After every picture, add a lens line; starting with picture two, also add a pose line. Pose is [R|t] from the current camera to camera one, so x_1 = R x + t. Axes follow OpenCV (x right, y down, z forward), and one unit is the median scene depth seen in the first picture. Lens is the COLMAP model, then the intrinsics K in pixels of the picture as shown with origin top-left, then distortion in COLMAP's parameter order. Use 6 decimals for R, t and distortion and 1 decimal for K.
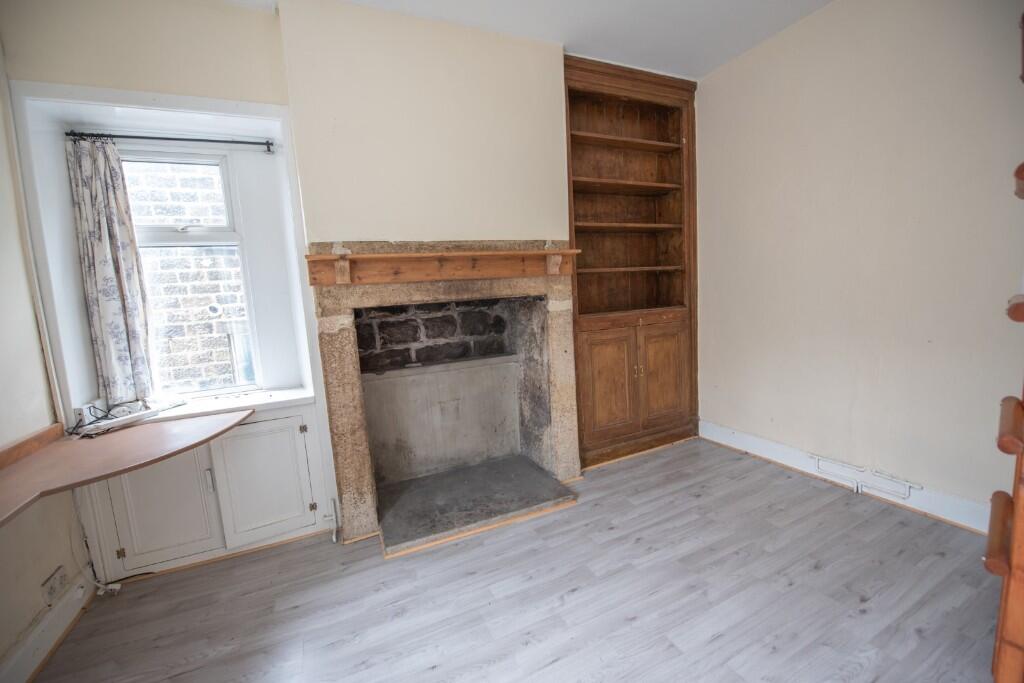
lens RADIAL K [[409.2, 0, 512.0], [0, 409.2, 341.5], [0, 0, 1]] dist [-0.019178, -0.000856]
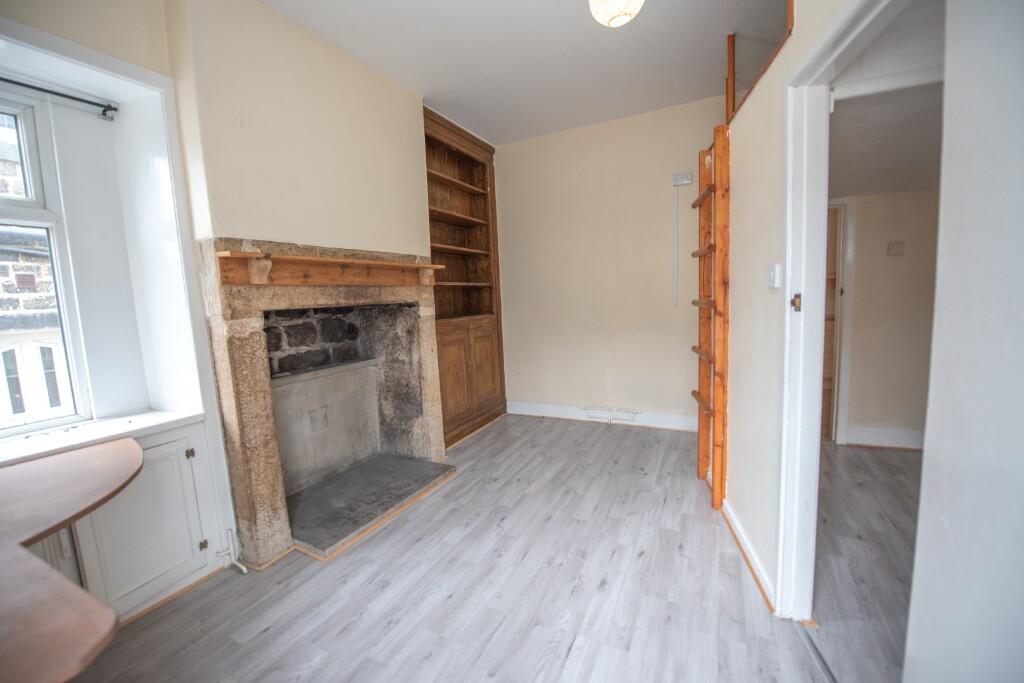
lens RADIAL K [[409.2, 0, 512.0], [0, 409.2, 341.5], [0, 0, 1]] dist [-0.019178, -0.000856]
pose [[0.783563, -0.042767, 0.619839, -0.445679], [0.072001, 0.997157, -0.022220, 0.044373], [-0.617126, 0.062040, 0.784415, -0.074255]]
